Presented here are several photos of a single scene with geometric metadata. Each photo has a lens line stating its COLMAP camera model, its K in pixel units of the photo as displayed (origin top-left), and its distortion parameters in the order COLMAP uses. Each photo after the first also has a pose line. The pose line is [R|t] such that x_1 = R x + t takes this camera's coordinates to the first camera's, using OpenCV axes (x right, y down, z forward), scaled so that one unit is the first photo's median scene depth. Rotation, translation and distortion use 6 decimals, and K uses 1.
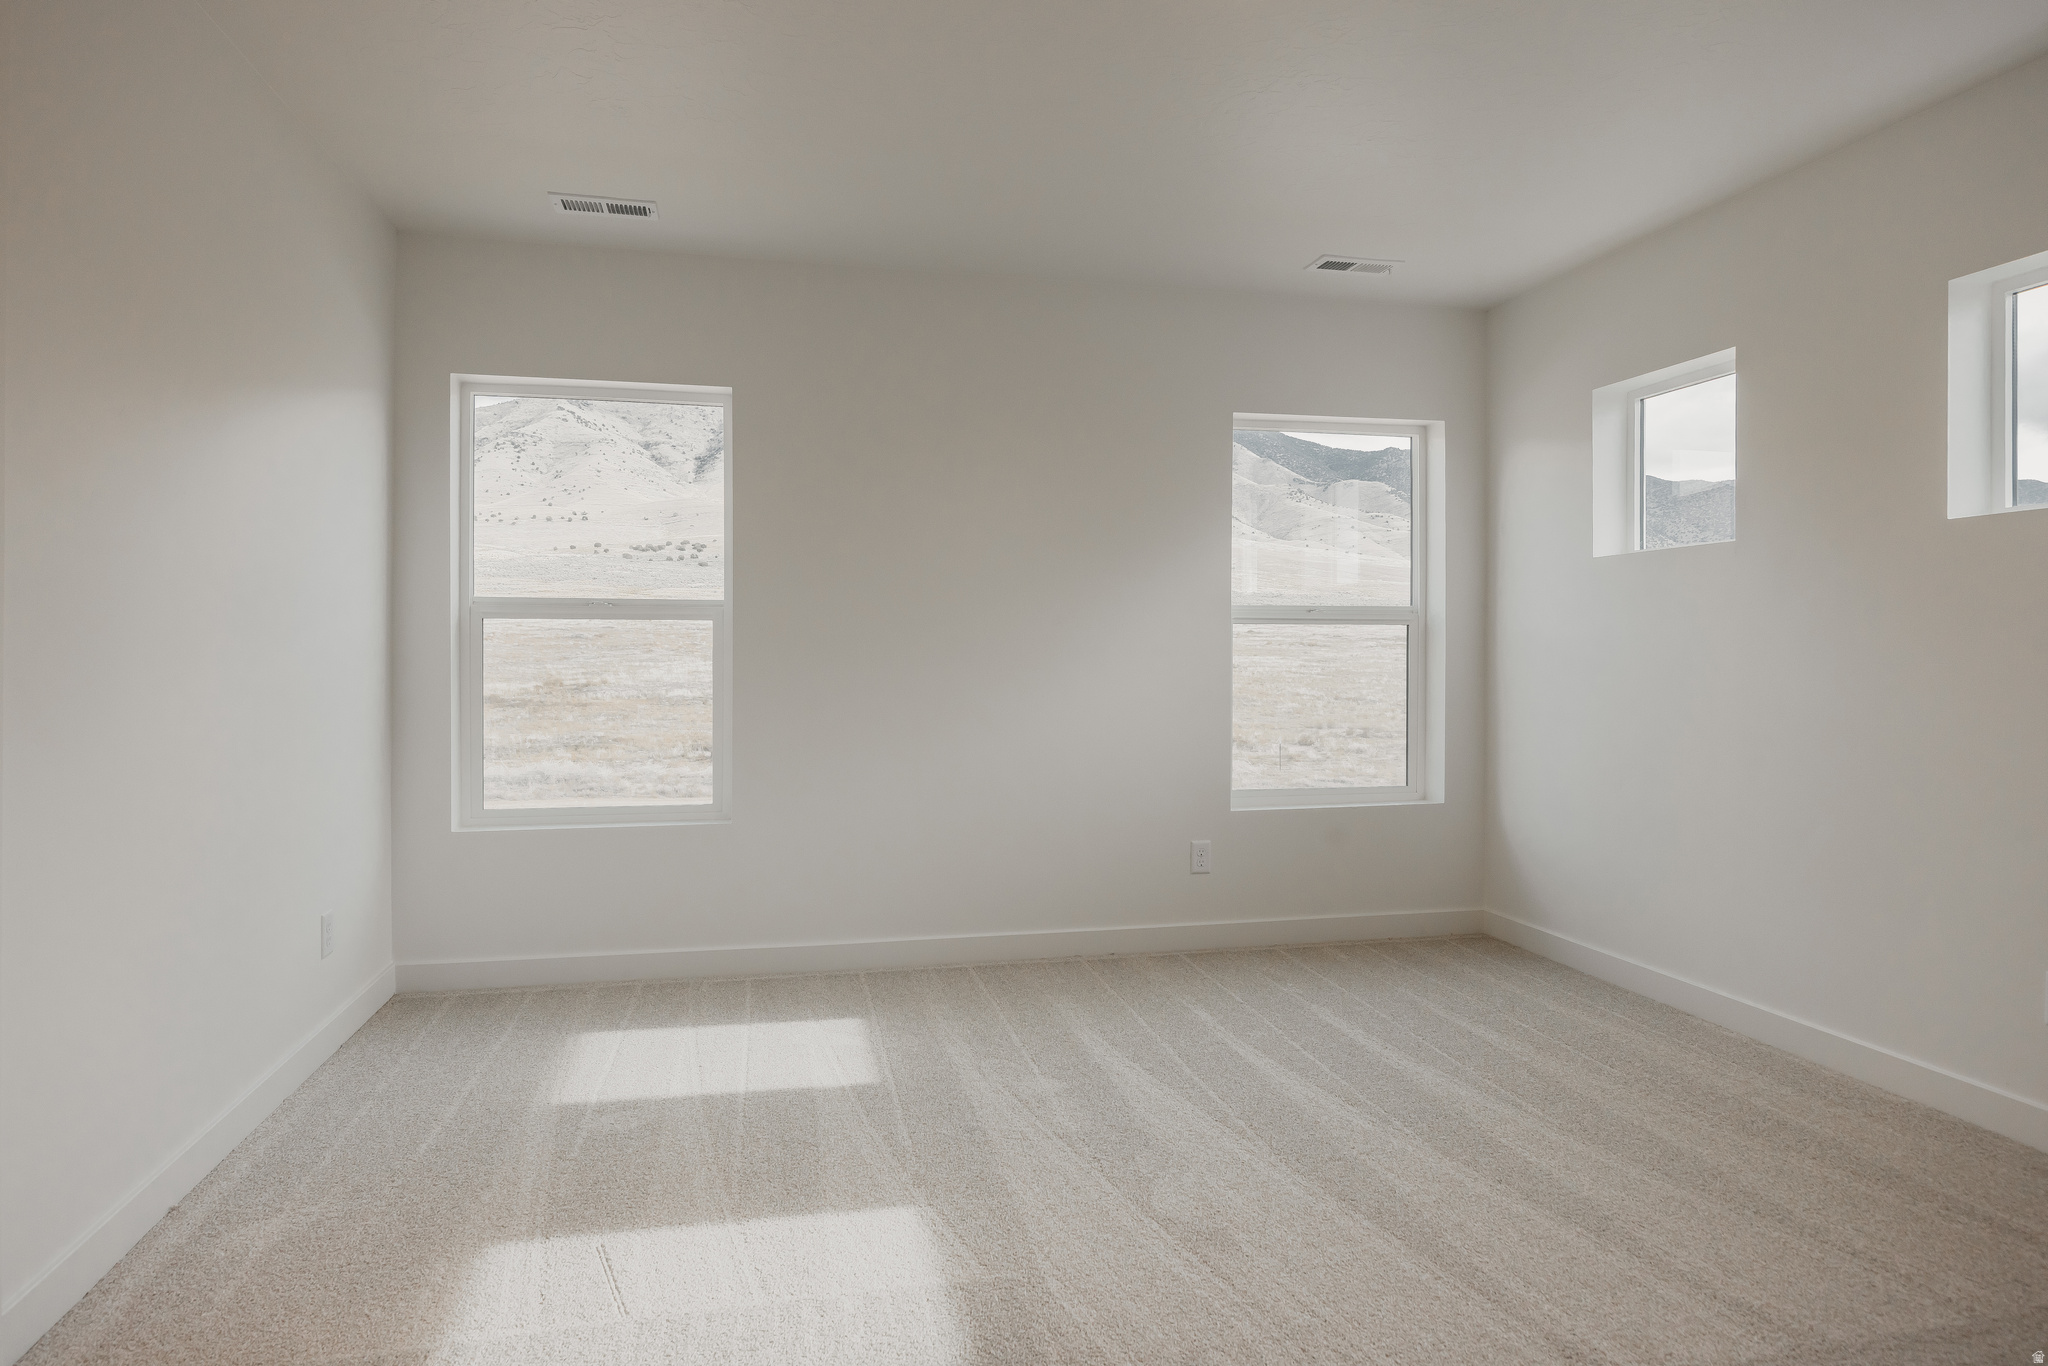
lens RADIAL K [[1138.1, 0, 1016.7], [0, 1138.1, 663.4], [0, 0, 1]] dist [0.000582, -0.000088]
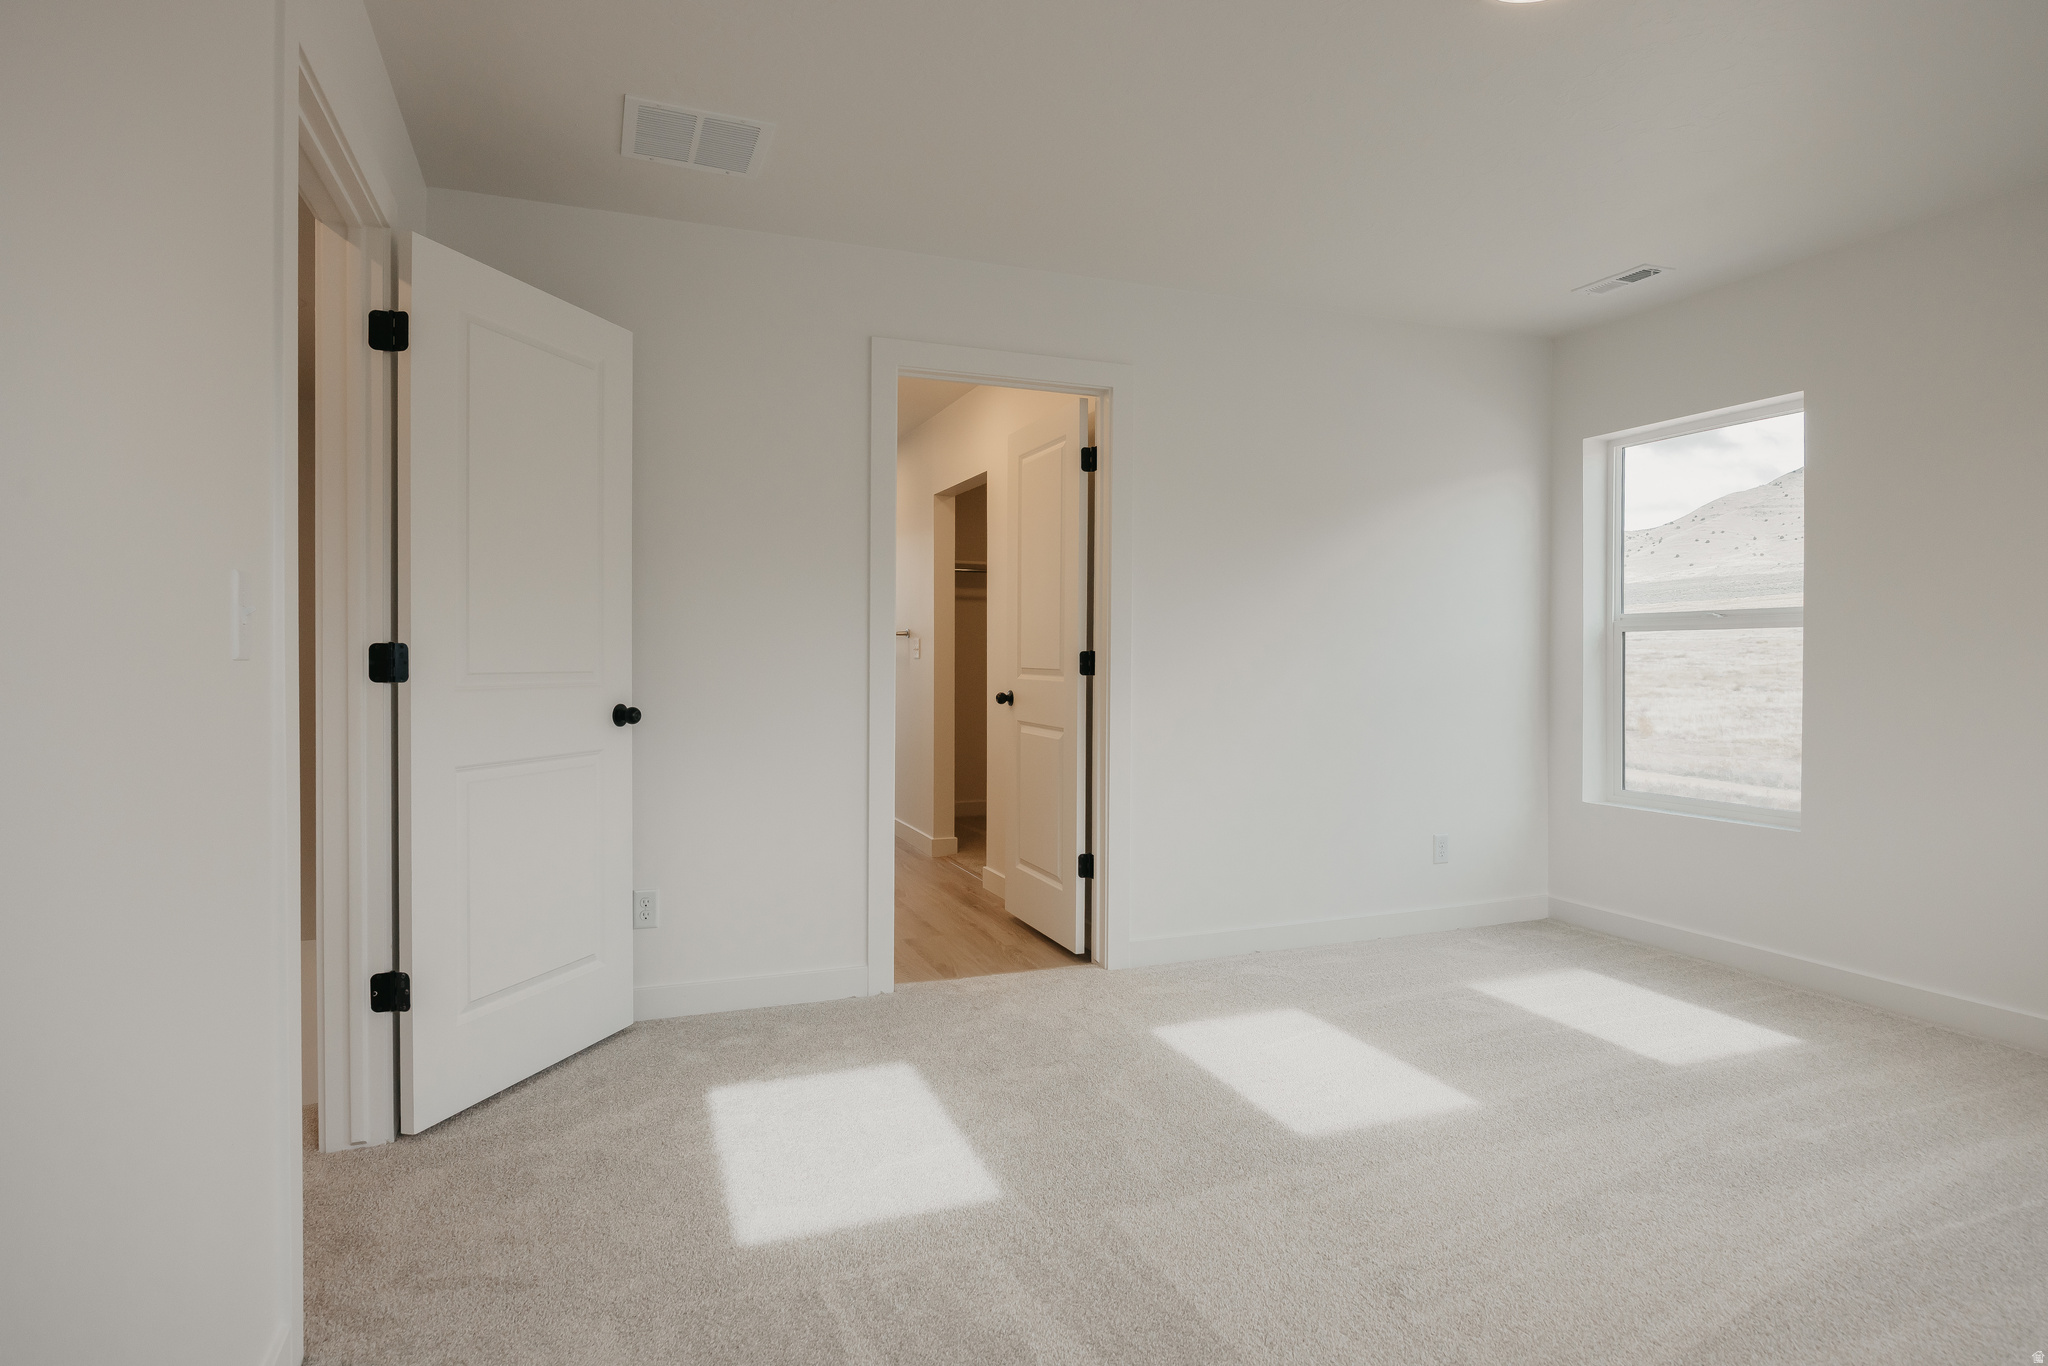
lens RADIAL K [[1138.1, 0, 1026.2], [0, 1138.1, 679.0], [0, 0, 1]] dist [0.000582, -0.000088]
pose [[0.131851, 0.006696, -0.991247, 0.731943], [-0.011267, 0.999923, 0.005256, 0.012297], [0.991206, 0.010475, 0.131916, 0.238209]]
